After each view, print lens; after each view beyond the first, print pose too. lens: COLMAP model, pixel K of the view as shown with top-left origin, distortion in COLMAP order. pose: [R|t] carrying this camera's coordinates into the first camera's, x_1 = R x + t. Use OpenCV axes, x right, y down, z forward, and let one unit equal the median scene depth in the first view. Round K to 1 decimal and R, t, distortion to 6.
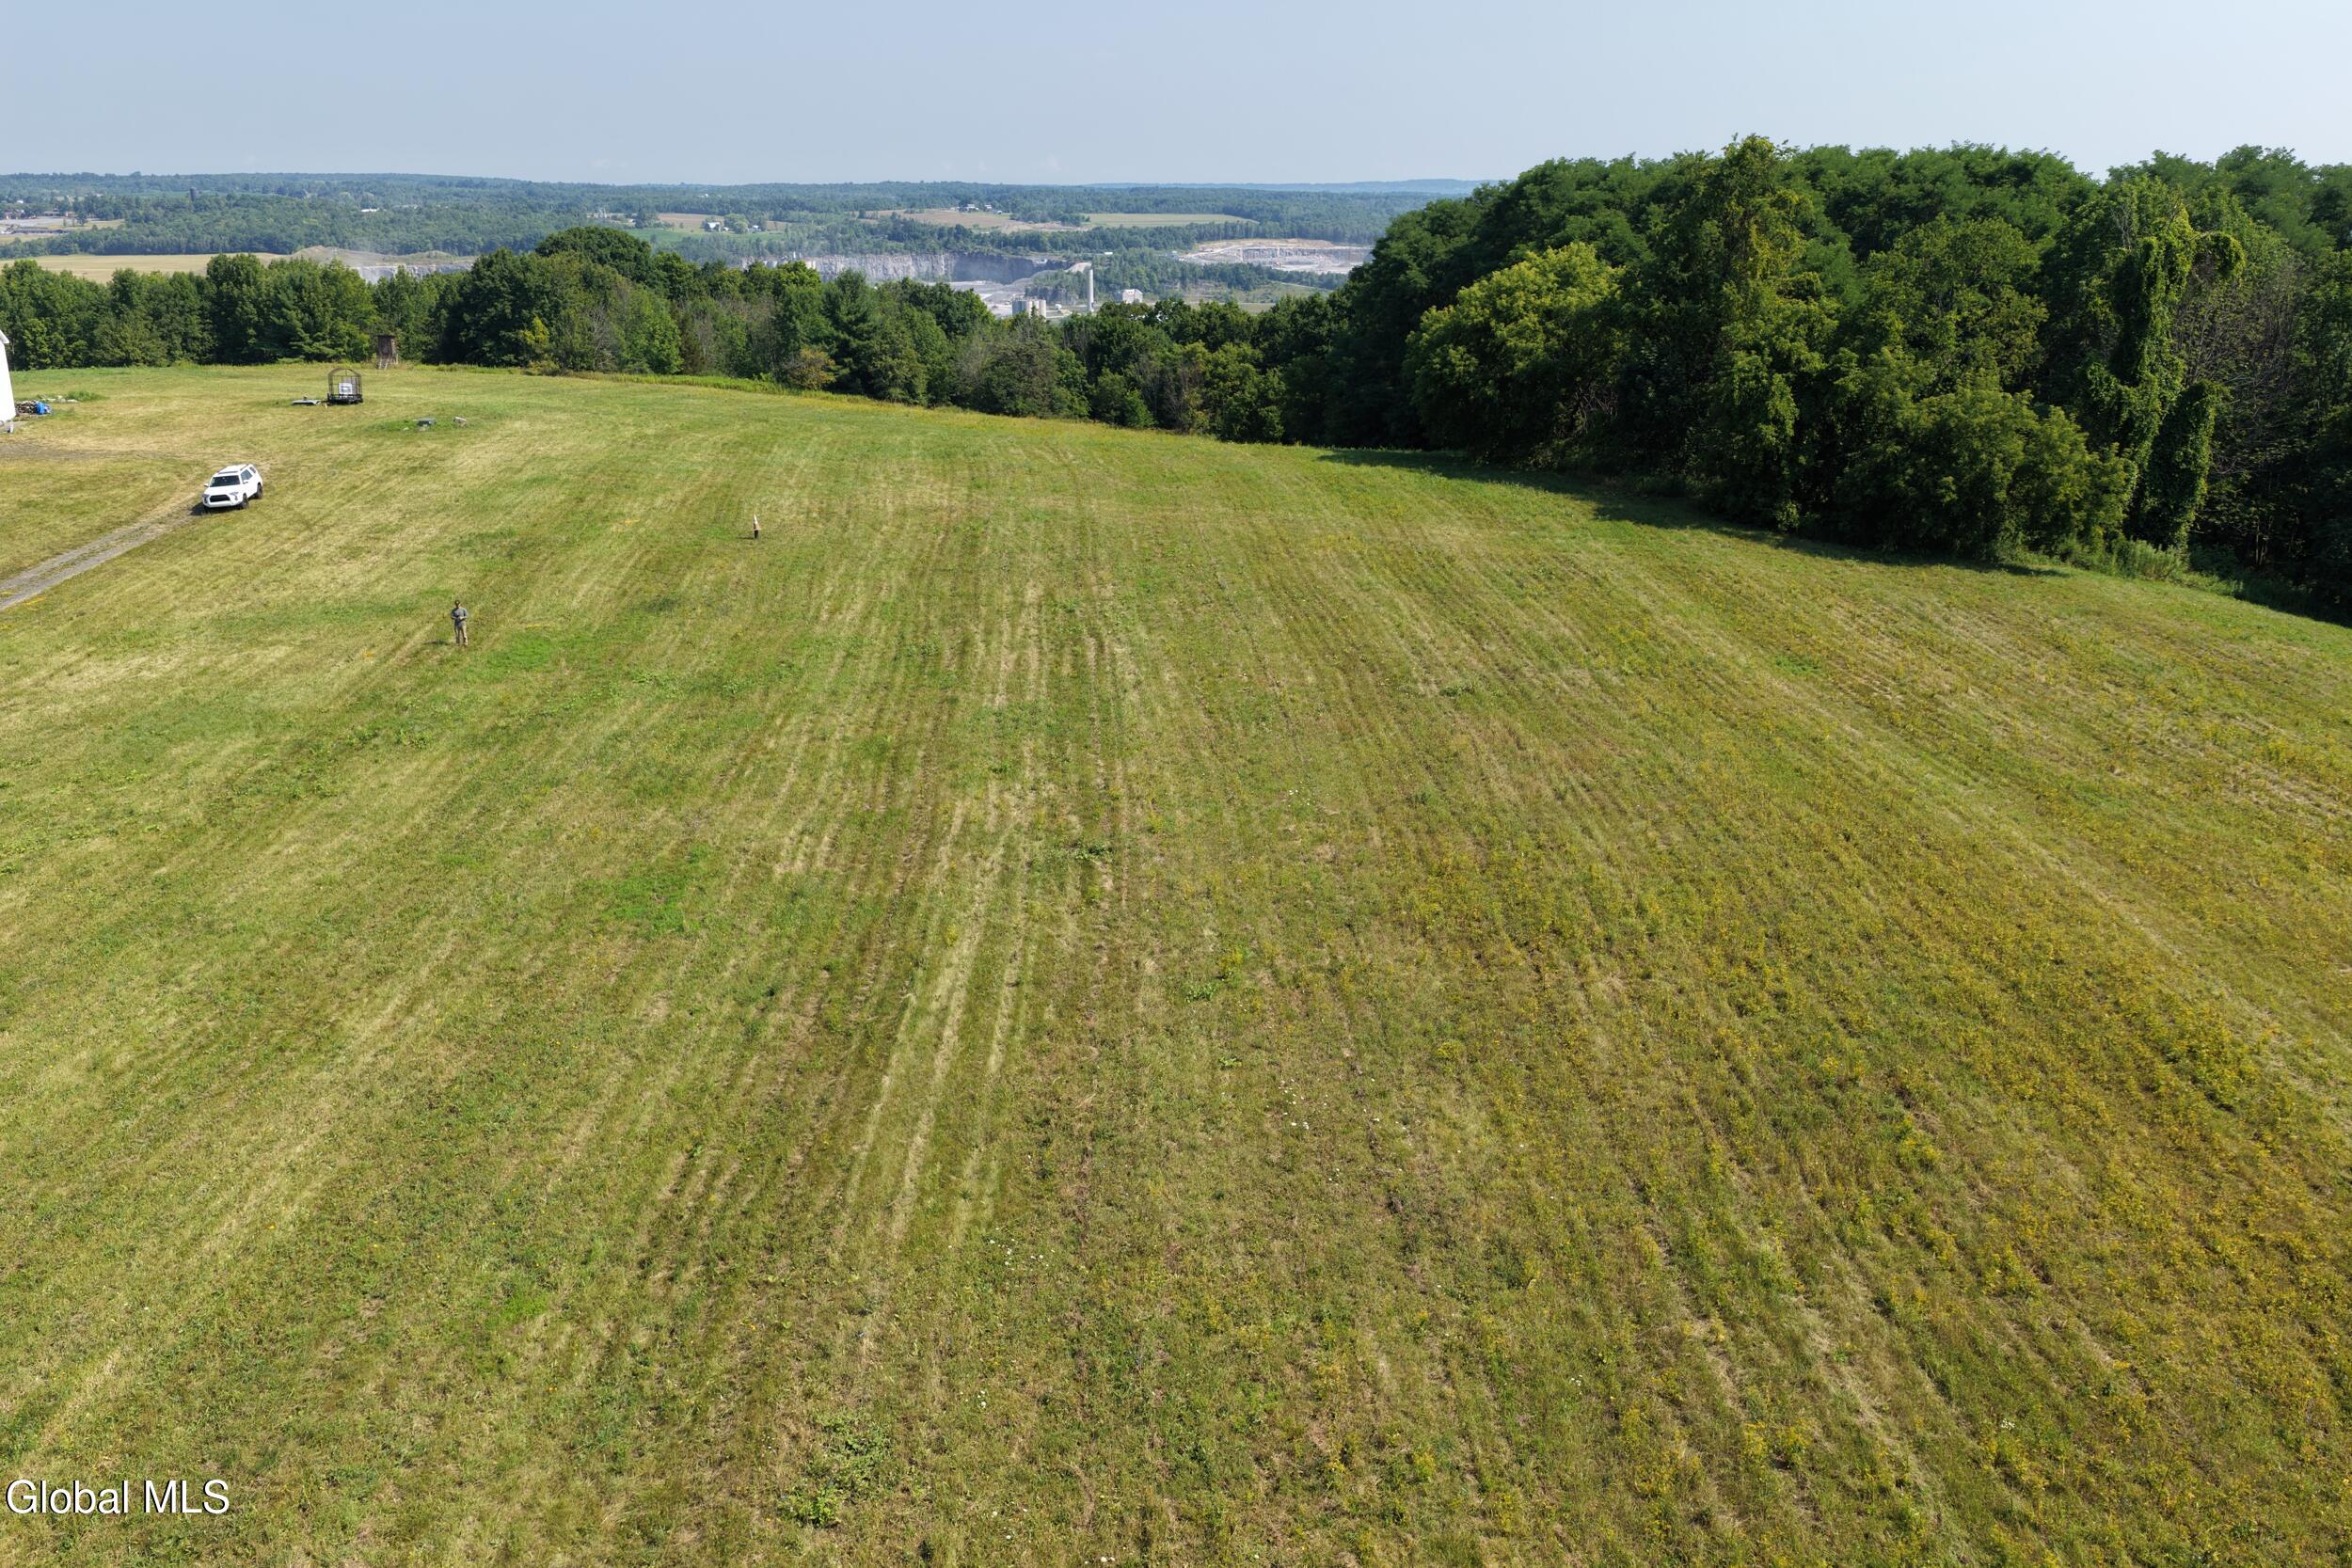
lens RADIAL K [[1953.5, 0, 1177.1], [0, 1953.5, 780.0], [0, 0, 1]] dist [-0.003825, 0.027456]
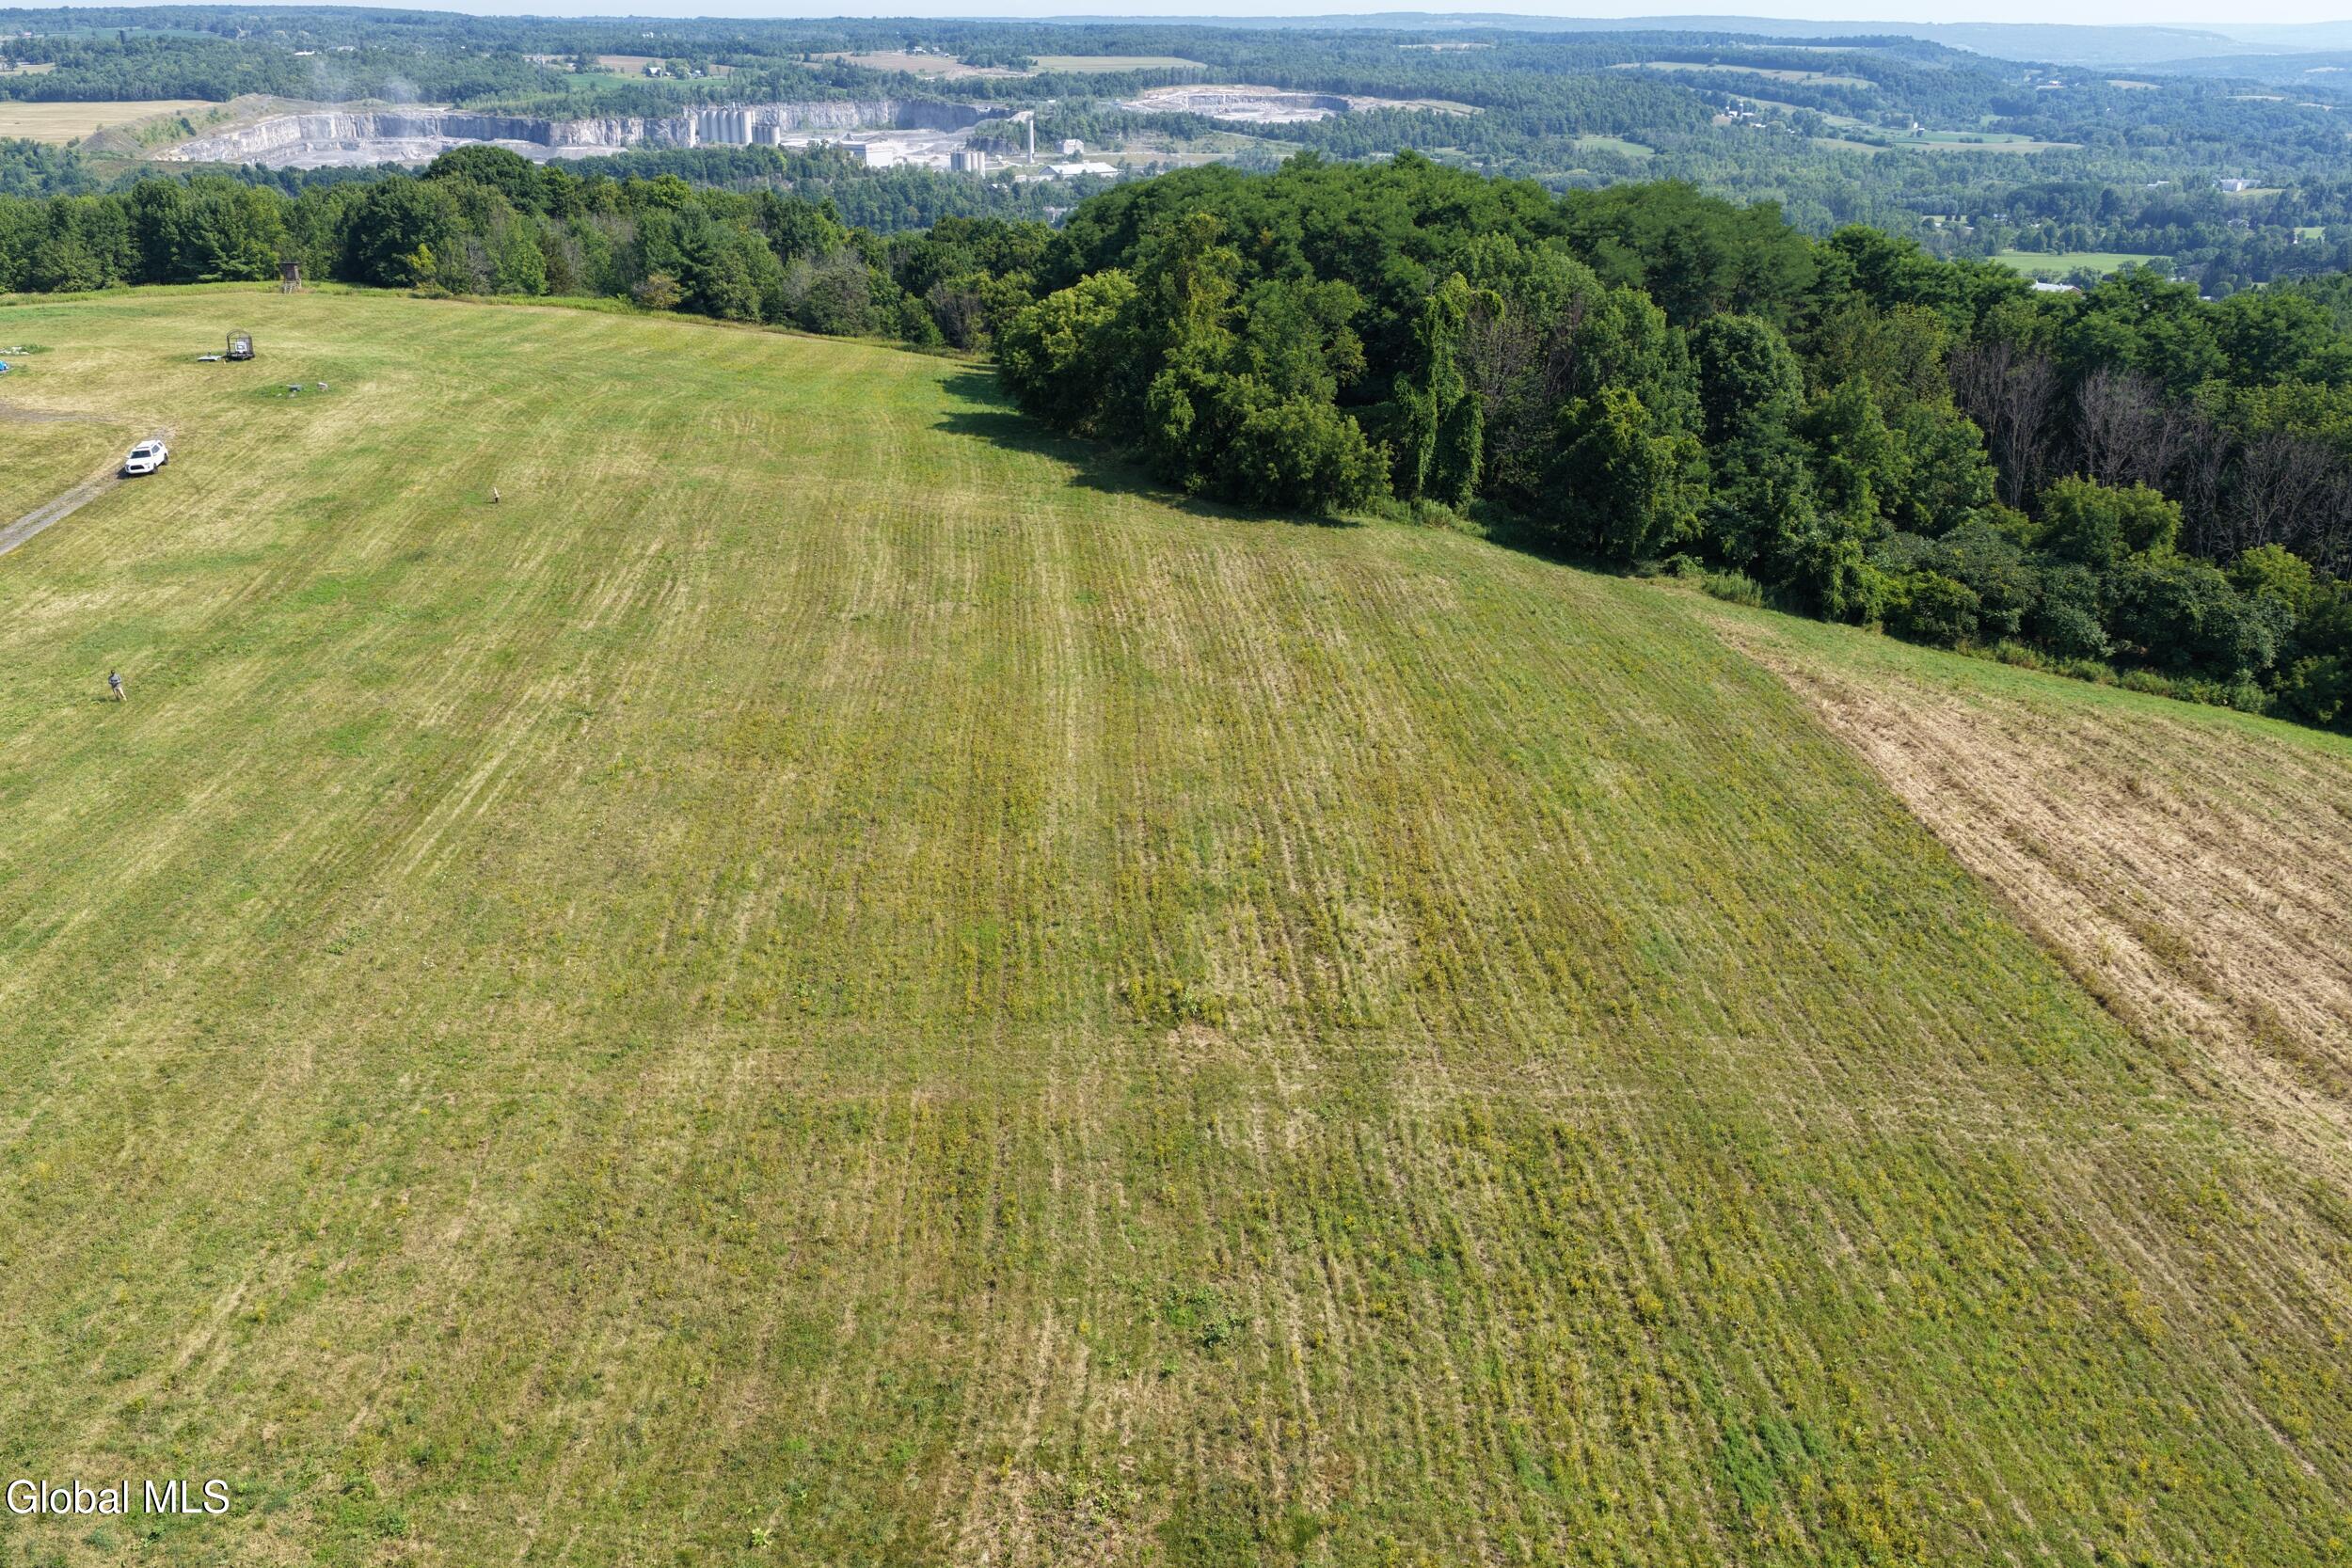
lens RADIAL K [[1953.5, 0, 1178.0], [0, 1953.5, 781.4], [0, 0, 1]] dist [-0.003825, 0.027456]
pose [[0.999874, -0.004005, 0.015354, 0.278953], [0.002790, 0.996927, 0.078292, -0.025261], [-0.015620, -0.078239, 0.996812, -0.513504]]
